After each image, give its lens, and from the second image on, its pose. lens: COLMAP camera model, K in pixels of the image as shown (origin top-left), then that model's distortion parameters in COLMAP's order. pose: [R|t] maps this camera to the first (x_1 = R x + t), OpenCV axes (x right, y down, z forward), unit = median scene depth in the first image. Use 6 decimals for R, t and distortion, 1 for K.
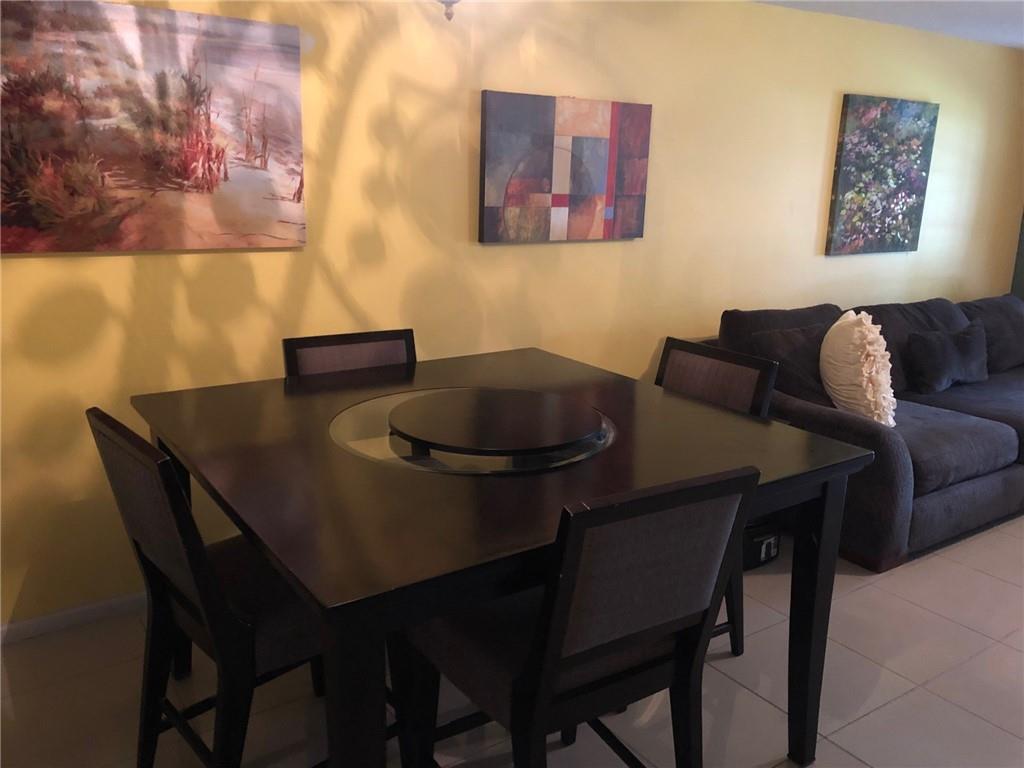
lens RADIAL K [[841.6, 0, 508.5], [0, 841.6, 385.9], [0, 0, 1]] dist [0.030611, -0.032739]
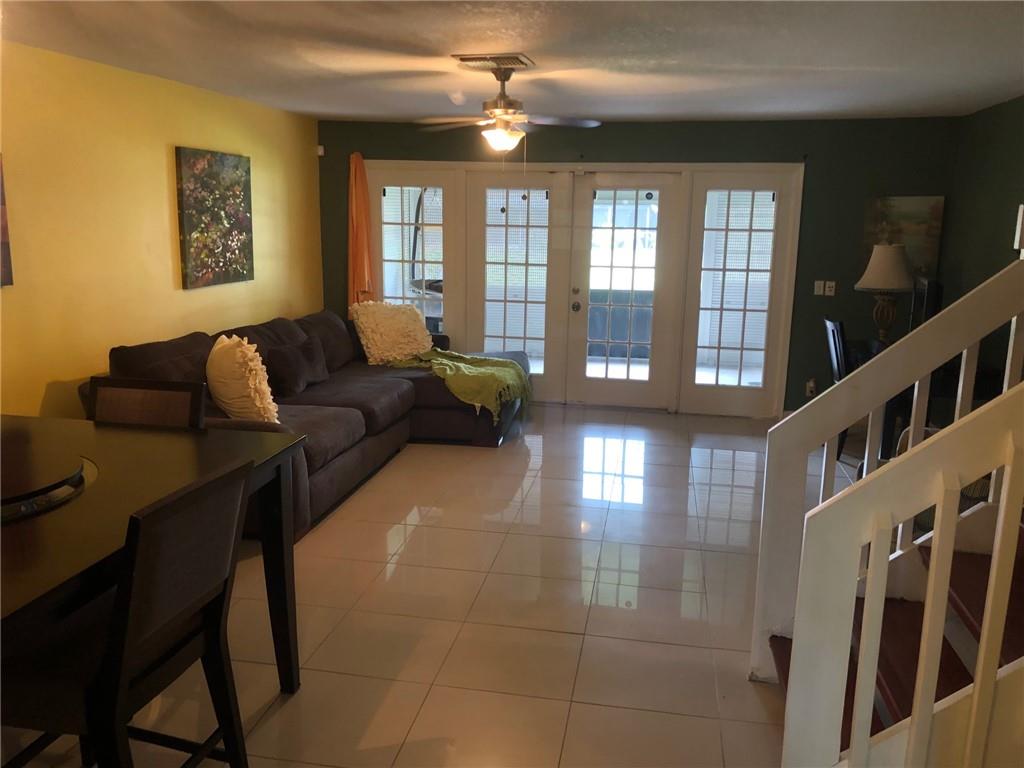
lens RADIAL K [[841.6, 0, 512.7], [0, 841.6, 385.3], [0, 0, 1]] dist [0.030611, -0.032739]
pose [[0.703959, -0.151080, 0.693986, -0.142053], [0.173548, 0.984085, 0.038191, 0.003453], [-0.688711, 0.093555, 0.718975, -0.108019]]
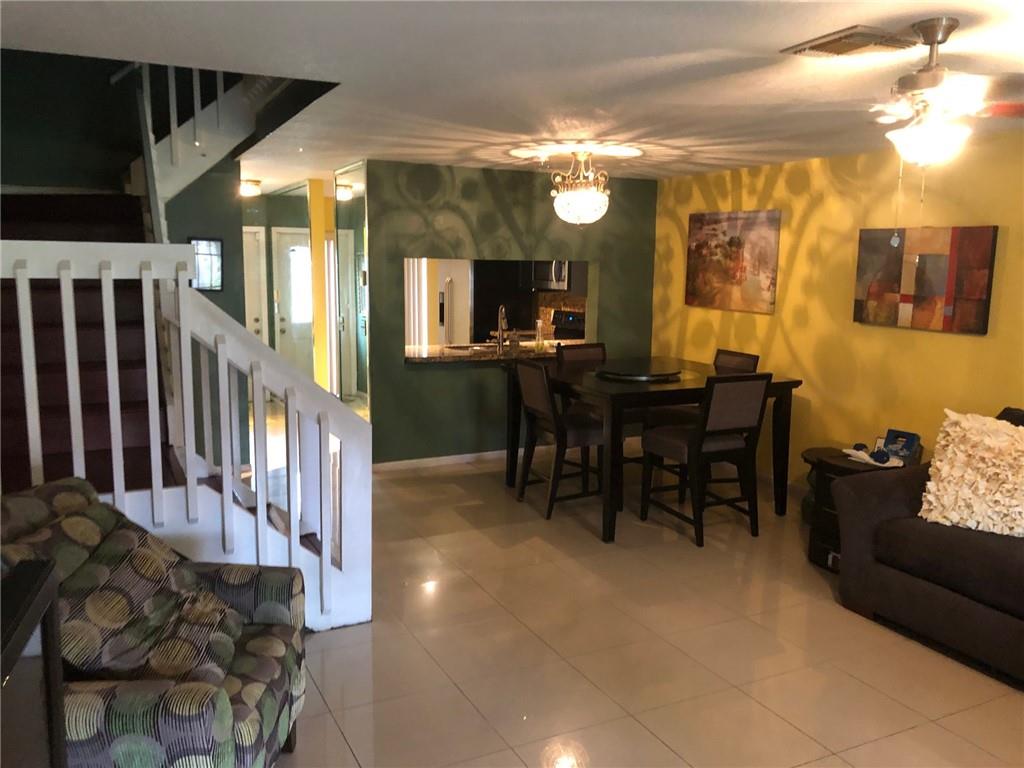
lens RADIAL K [[841.6, 0, 513.6], [0, 841.6, 381.8], [0, 0, 1]] dist [0.030611, -0.032739]
pose [[-0.133283, 0.131084, -0.982371, 1.516414], [-0.249966, 0.954723, 0.161309, -0.148422], [0.959037, 0.267059, -0.094482, 0.531614]]
